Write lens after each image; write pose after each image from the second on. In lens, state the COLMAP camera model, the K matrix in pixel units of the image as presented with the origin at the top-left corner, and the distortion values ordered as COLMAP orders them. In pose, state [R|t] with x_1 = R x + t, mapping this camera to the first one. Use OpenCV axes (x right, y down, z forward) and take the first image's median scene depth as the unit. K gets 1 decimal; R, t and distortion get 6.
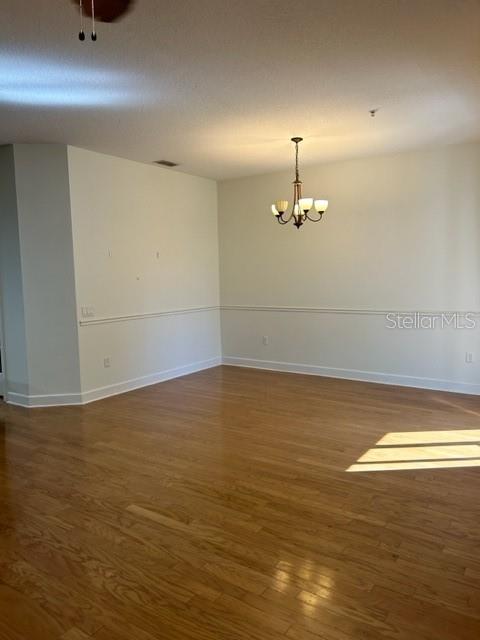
lens RADIAL K [[485.7, 0, 239.5], [0, 485.7, 319.9], [0, 0, 1]] dist [0.041880, -0.042982]
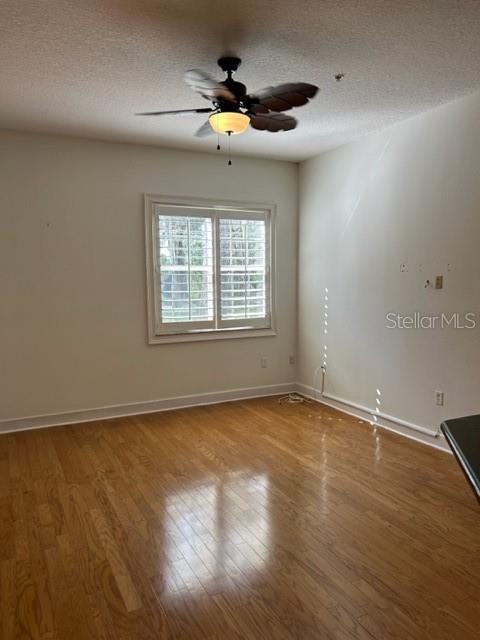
lens RADIAL K [[485.7, 0, 244.1], [0, 485.7, 323.8], [0, 0, 1]] dist [0.041880, -0.042982]
pose [[-0.878415, -0.021973, 0.477392, -1.091413], [0.070523, 0.982046, 0.174964, -0.226117], [-0.472666, 0.187358, -0.861095, 2.282582]]
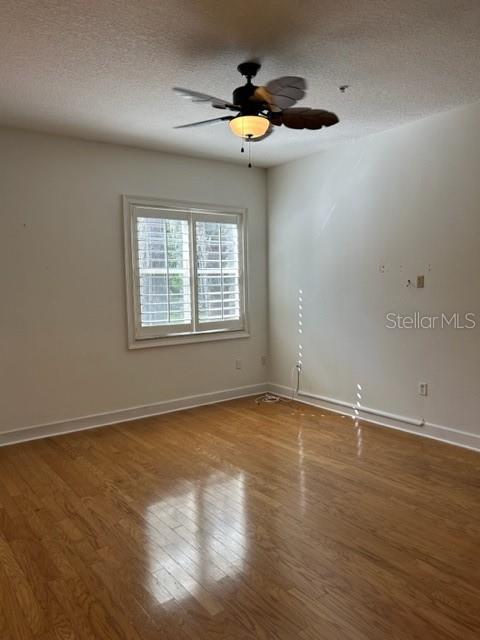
lens RADIAL K [[485.7, 0, 242.2], [0, 485.7, 319.2], [0, 0, 1]] dist [0.041880, -0.042982]
pose [[-0.947639, 0.009066, 0.319215, -0.760567], [0.065387, 0.983927, 0.166167, -0.234507], [-0.312578, 0.178338, -0.933001, 2.451115]]
